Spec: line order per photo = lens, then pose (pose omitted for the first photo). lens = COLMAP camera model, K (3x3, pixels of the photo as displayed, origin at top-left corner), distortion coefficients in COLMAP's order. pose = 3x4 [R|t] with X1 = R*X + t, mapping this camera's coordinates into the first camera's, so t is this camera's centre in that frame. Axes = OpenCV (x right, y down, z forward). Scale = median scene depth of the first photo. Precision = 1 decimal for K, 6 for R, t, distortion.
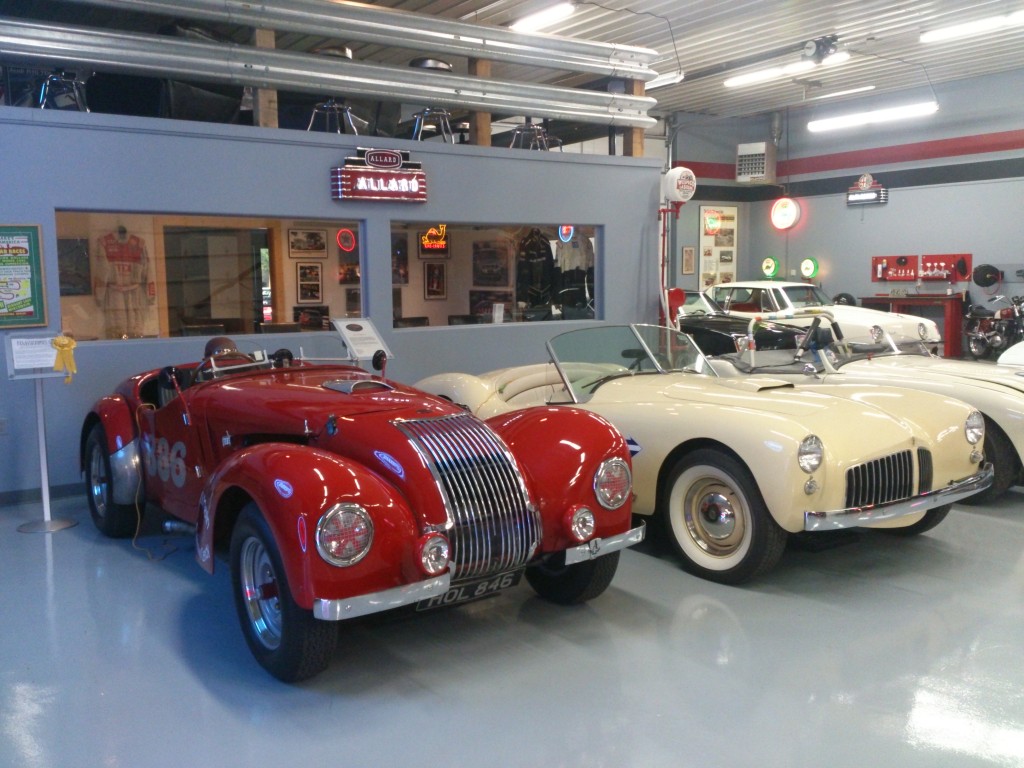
lens RADIAL K [[999.3, 0, 512.0], [0, 999.3, 384.0], [0, 0, 1]] dist [0.199141, -0.438115]
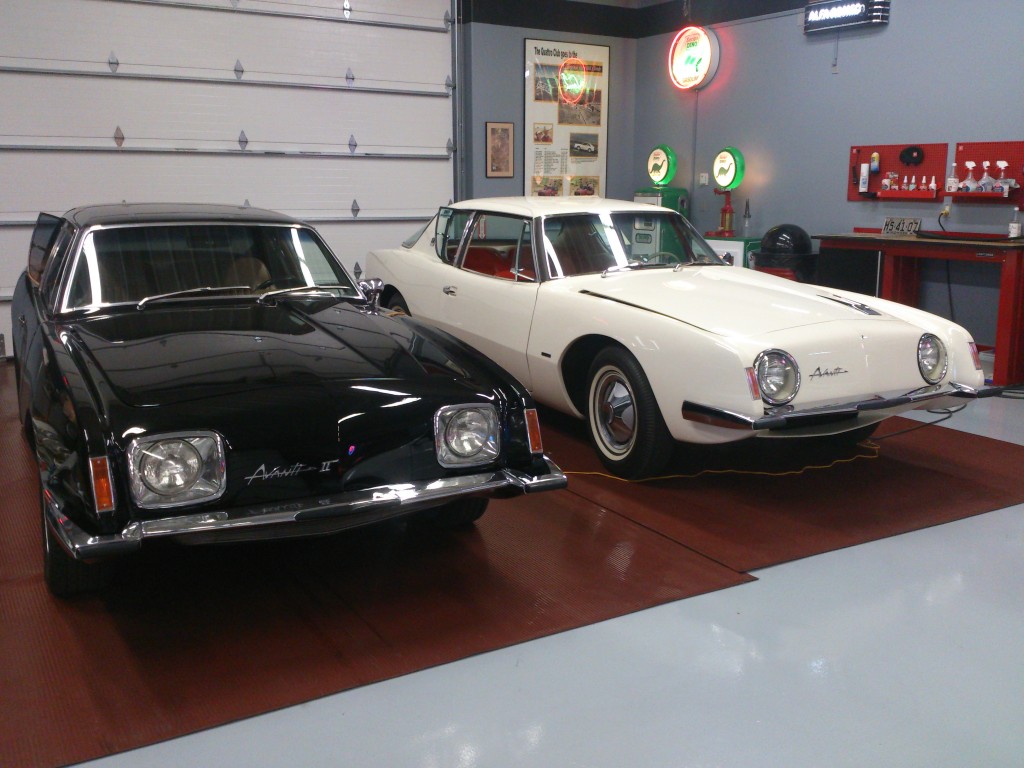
lens RADIAL K [[999.3, 0, 512.0], [0, 999.3, 384.0], [0, 0, 1]] dist [0.199141, -0.438115]
pose [[0.999007, 0.027620, -0.034951, 0.220286], [-0.024318, 0.995499, 0.091604, -0.056359], [0.037323, -0.090663, 0.995182, 0.525744]]
